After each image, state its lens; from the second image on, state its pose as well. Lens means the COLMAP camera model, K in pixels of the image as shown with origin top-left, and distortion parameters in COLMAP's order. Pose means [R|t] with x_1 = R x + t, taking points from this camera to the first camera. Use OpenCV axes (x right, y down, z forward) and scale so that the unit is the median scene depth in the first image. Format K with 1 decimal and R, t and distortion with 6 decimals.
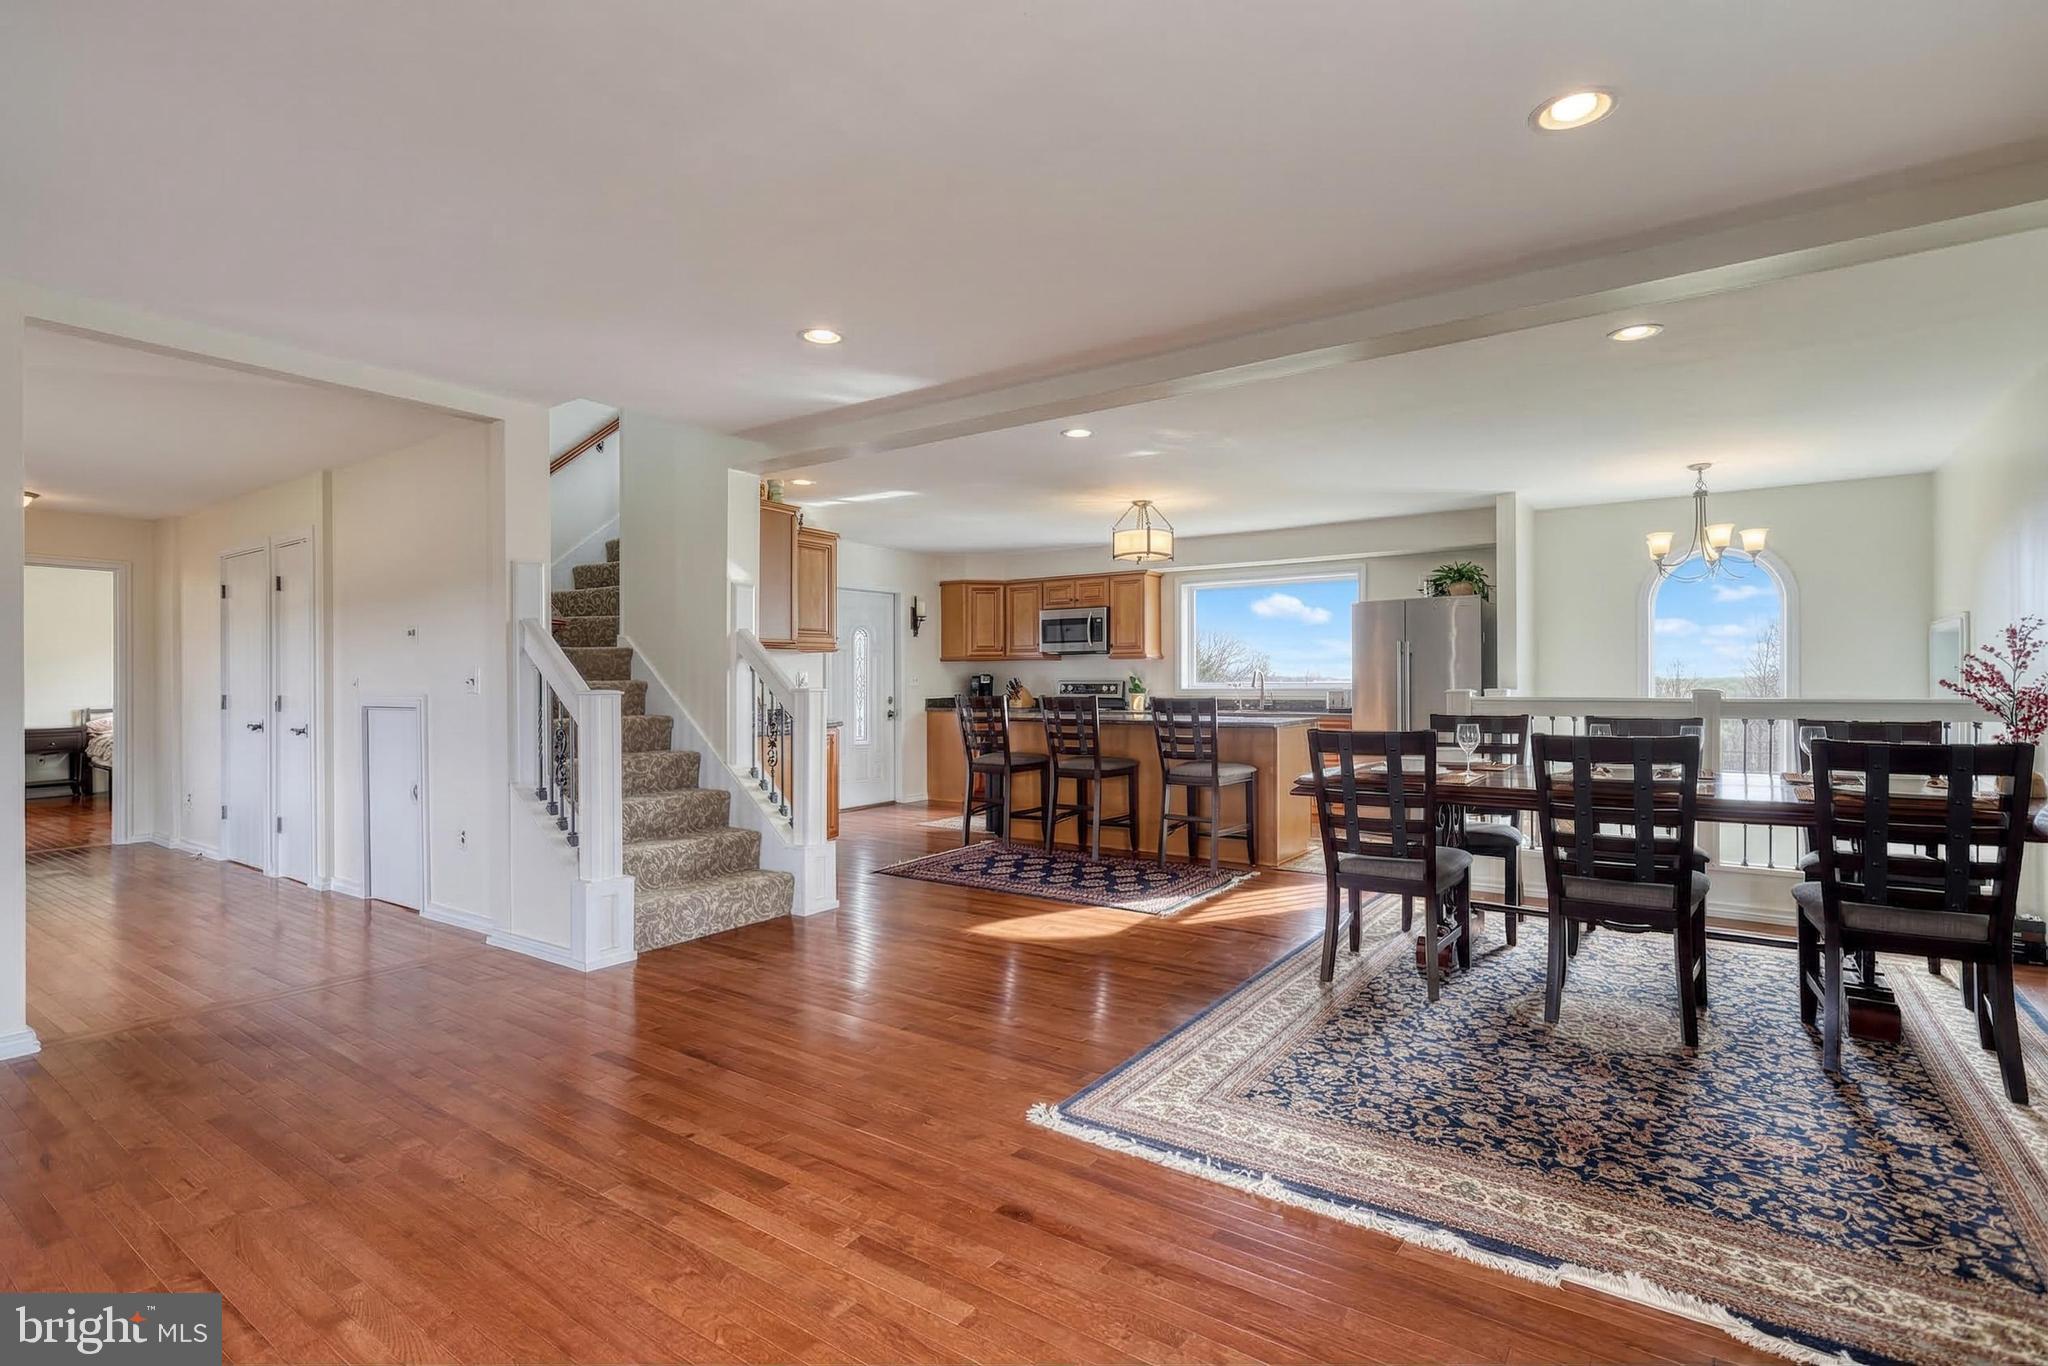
lens RADIAL K [[972.6, 0, 1023.7], [0, 972.6, 678.8], [0, 0, 1]] dist [-0.003350, 0.003034]
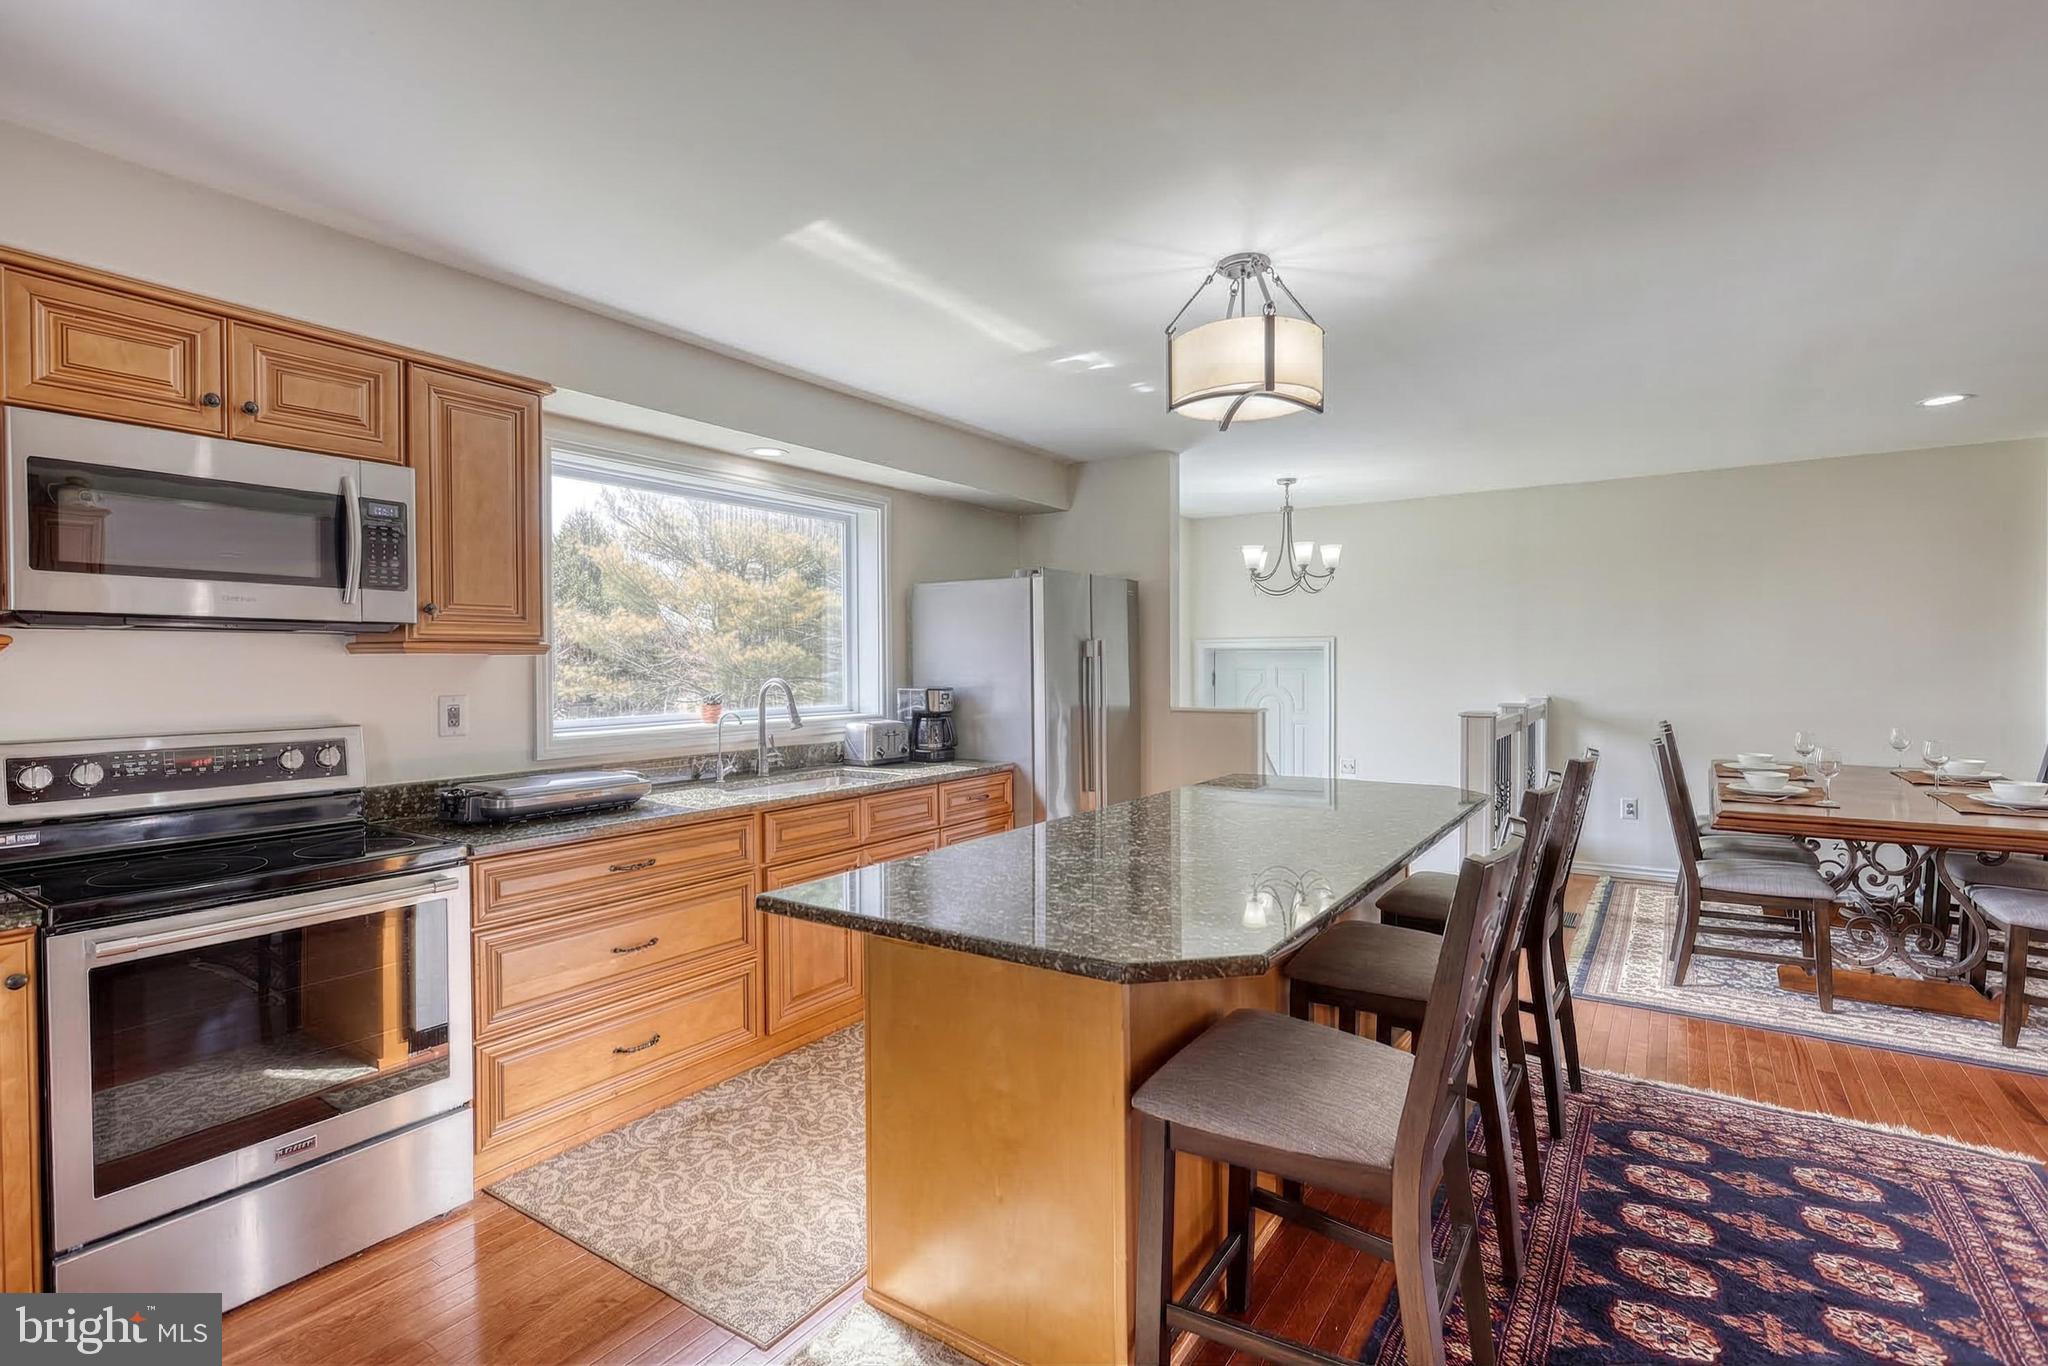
lens RADIAL K [[972.6, 0, 1014.4], [0, 972.6, 687.6], [0, 0, 1]] dist [-0.003350, 0.003034]
pose [[-0.025423, -0.016269, 0.999544, -0.306336], [0.006605, 0.999843, 0.016442, -0.021796], [-0.999655, 0.007020, -0.025312, 1.289698]]
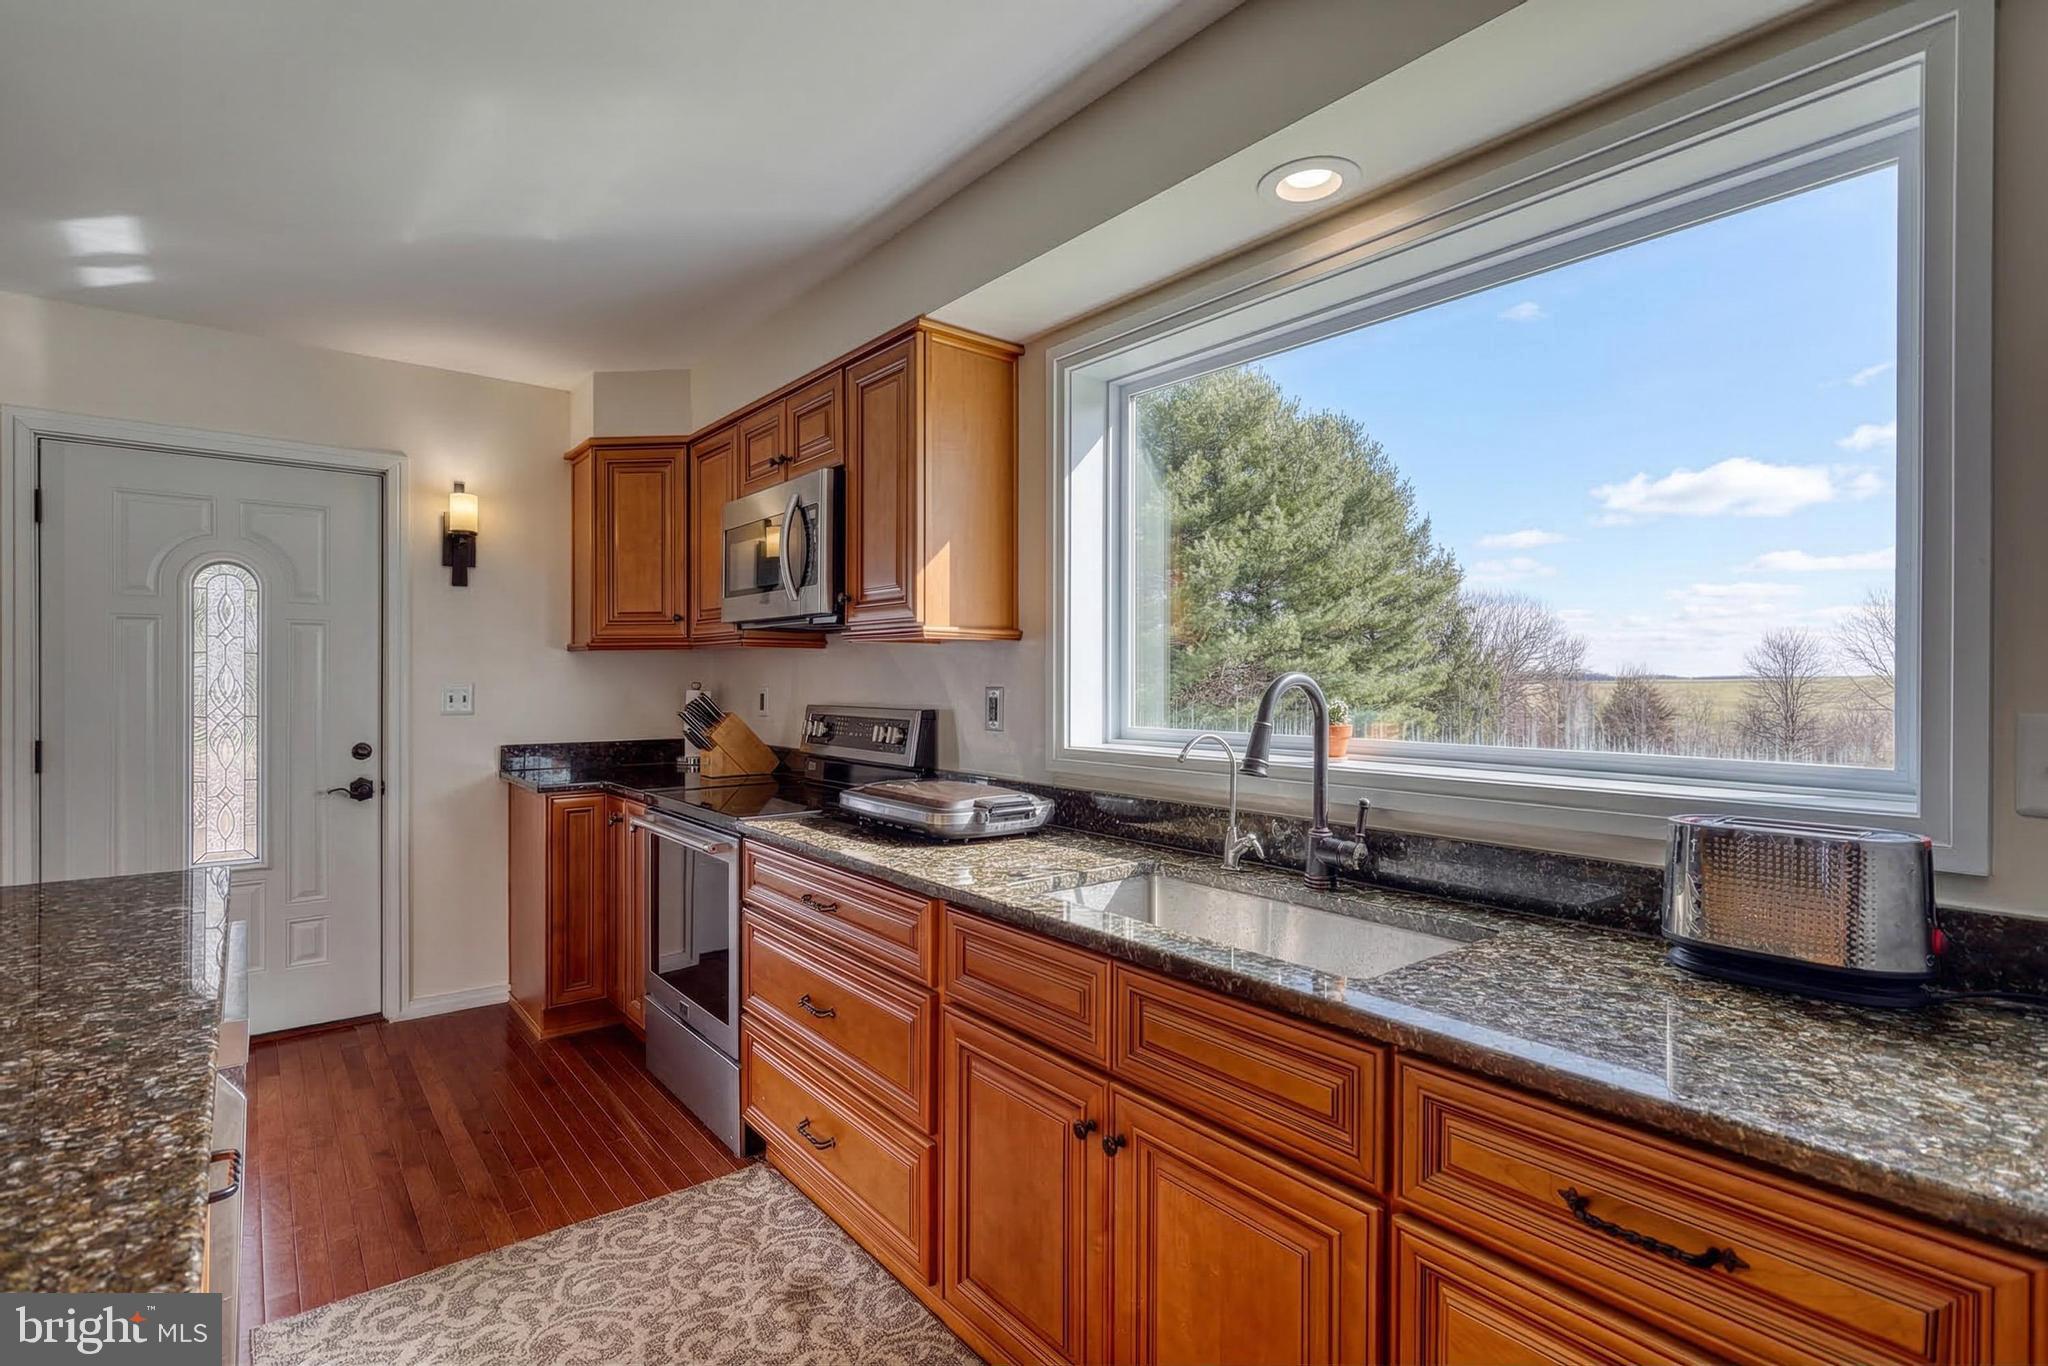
lens RADIAL K [[972.6, 0, 1028.2], [0, 972.6, 677.3], [0, 0, 1]] dist [-0.003350, 0.003034]
pose [[0.964135, 0.007387, -0.265310, 0.347258], [-0.006316, 0.999968, 0.004889, -0.017289], [0.265338, -0.003038, 0.964151, 1.124466]]
